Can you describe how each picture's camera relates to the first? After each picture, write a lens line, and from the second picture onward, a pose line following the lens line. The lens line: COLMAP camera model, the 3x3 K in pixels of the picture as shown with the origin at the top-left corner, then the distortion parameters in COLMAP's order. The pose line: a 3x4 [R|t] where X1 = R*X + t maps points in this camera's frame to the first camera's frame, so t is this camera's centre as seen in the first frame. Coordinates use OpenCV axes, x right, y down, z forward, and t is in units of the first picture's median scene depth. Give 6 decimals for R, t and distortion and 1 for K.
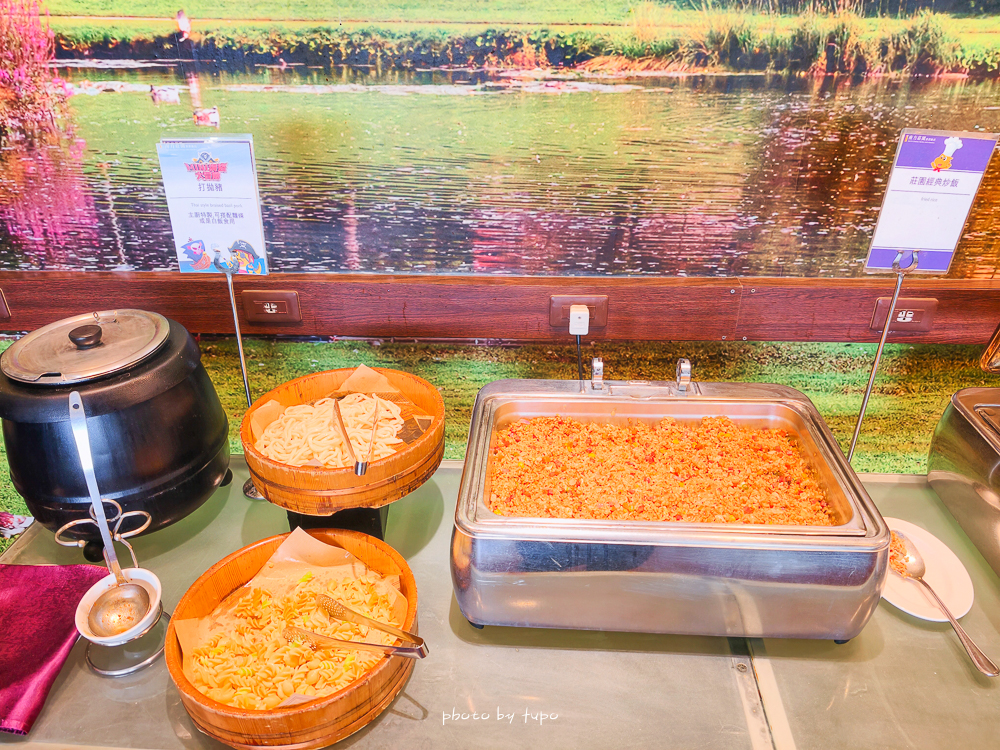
lens RADIAL K [[712.2, 0, 498.4], [0, 712.2, 381.4], [0, 0, 1]] dist [-0.030632, 0.007303]
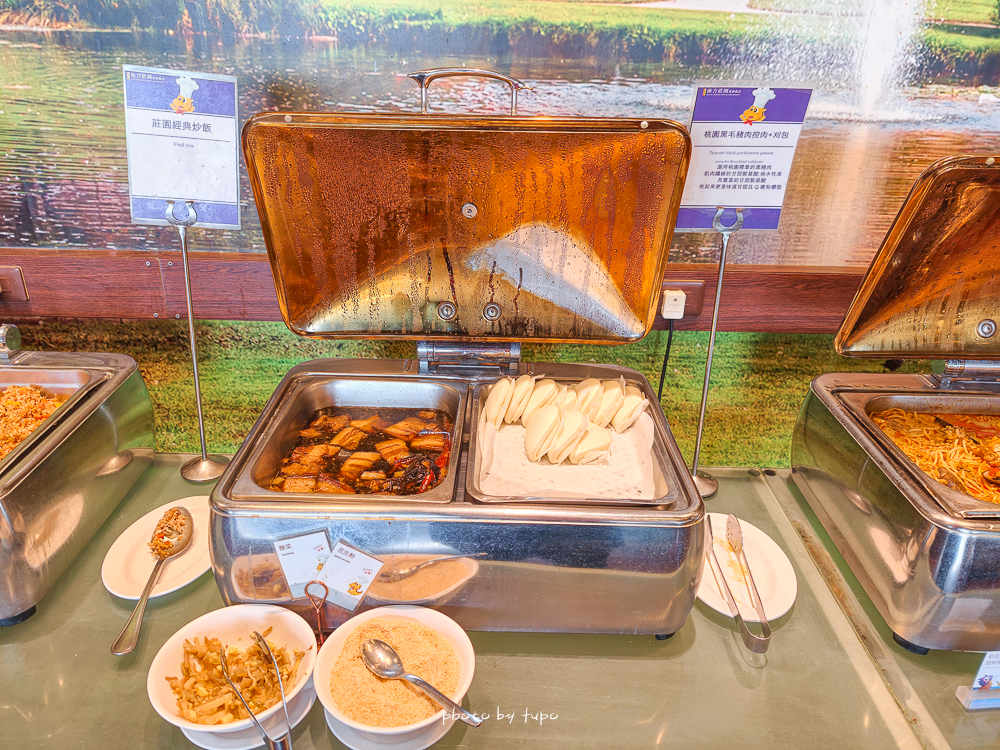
lens RADIAL K [[712.2, 0, 502.5], [0, 712.2, 366.3], [0, 0, 1]] dist [-0.030632, 0.007303]
pose [[0.996097, 0.014914, 0.087001, 0.768716], [-0.007996, 0.996817, -0.079326, 0.084597], [-0.087907, 0.078321, 0.993045, 0.044180]]
